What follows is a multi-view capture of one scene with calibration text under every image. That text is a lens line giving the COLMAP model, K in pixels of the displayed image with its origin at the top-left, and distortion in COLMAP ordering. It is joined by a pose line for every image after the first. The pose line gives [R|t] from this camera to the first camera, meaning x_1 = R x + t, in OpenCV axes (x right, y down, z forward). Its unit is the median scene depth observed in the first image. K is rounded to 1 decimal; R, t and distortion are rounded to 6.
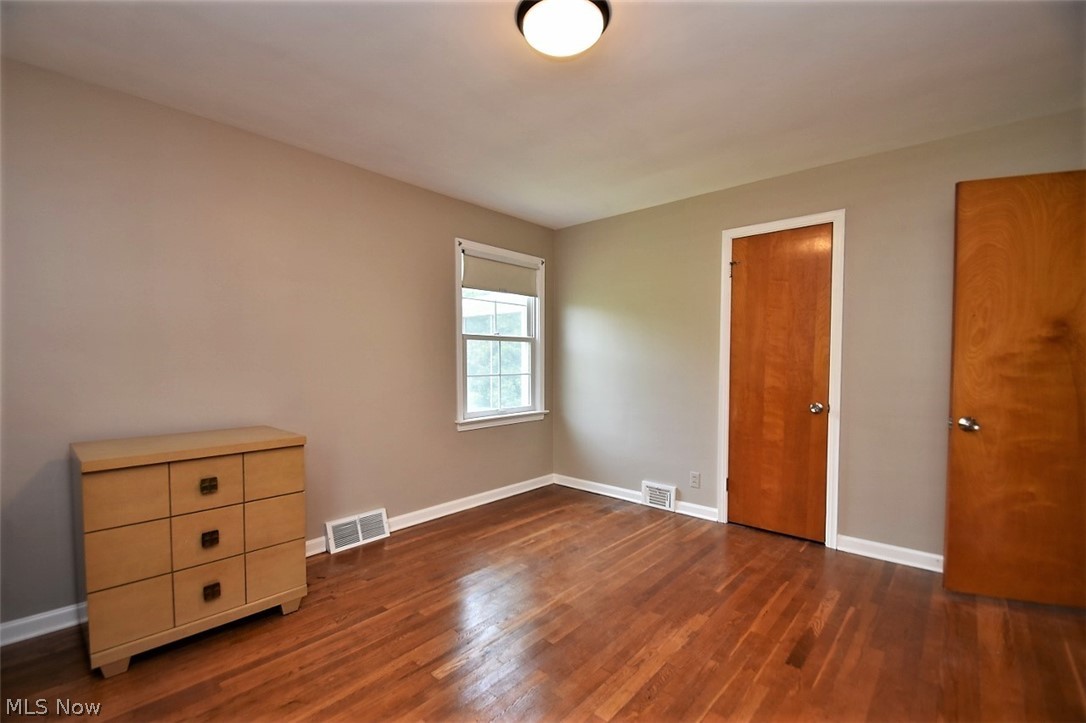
lens RADIAL K [[477.6, 0, 528.2], [0, 477.6, 376.0], [0, 0, 1]] dist [-0.020001, -0.000872]
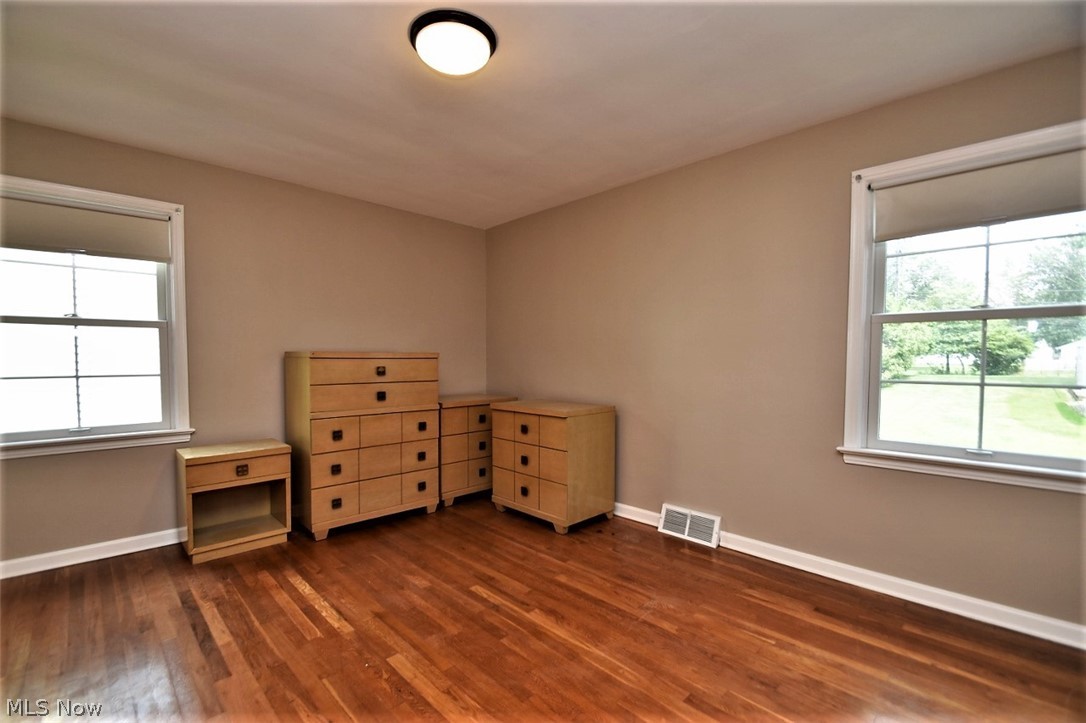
lens RADIAL K [[477.6, 0, 528.2], [0, 477.6, 376.0], [0, 0, 1]] dist [-0.020001, -0.000872]
pose [[-0.090296, 0.037777, -0.995198, 0.681495], [-0.032962, 0.998620, 0.040897, -0.022222], [0.995369, 0.036497, -0.088926, 0.753897]]
